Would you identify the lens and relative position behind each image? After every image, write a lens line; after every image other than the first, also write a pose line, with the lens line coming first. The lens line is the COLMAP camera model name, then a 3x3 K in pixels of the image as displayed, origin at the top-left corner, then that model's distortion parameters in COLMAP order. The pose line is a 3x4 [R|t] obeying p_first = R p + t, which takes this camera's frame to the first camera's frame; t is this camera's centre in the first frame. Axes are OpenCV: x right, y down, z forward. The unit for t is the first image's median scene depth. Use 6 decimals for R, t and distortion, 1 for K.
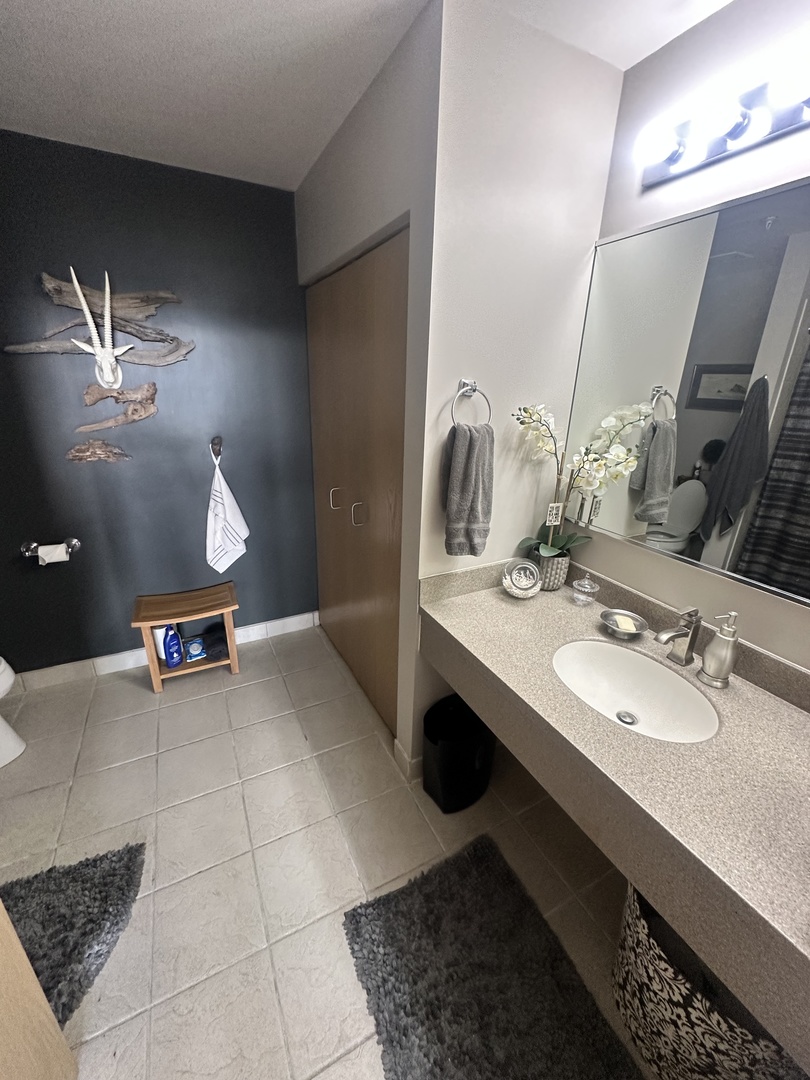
lens RADIAL K [[431.7, 0, 406.4], [0, 431.7, 542.3], [0, 0, 1]] dist [-0.006421, 0.001197]
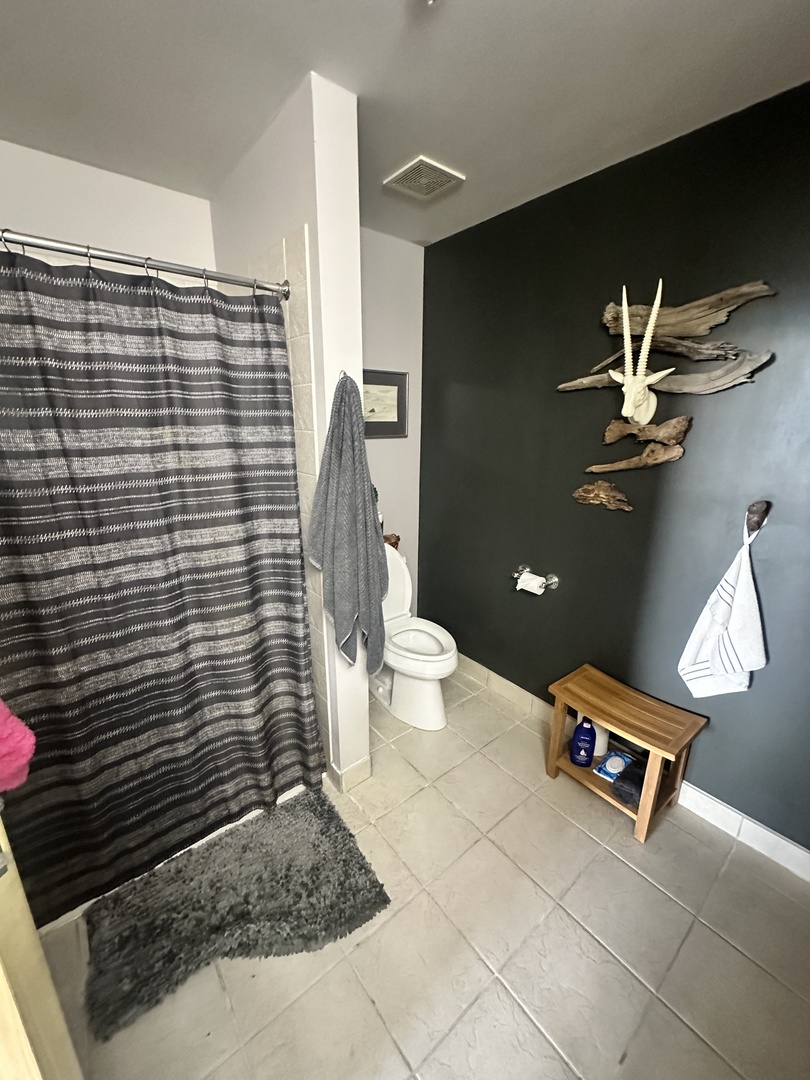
lens RADIAL K [[431.7, 0, 404.5], [0, 431.7, 537.5], [0, 0, 1]] dist [-0.006421, 0.001197]
pose [[0.198773, 0.240519, -0.950074, 0.059599], [-0.344339, 0.924751, 0.162067, -0.134164], [0.917562, 0.294933, 0.266636, 0.424324]]
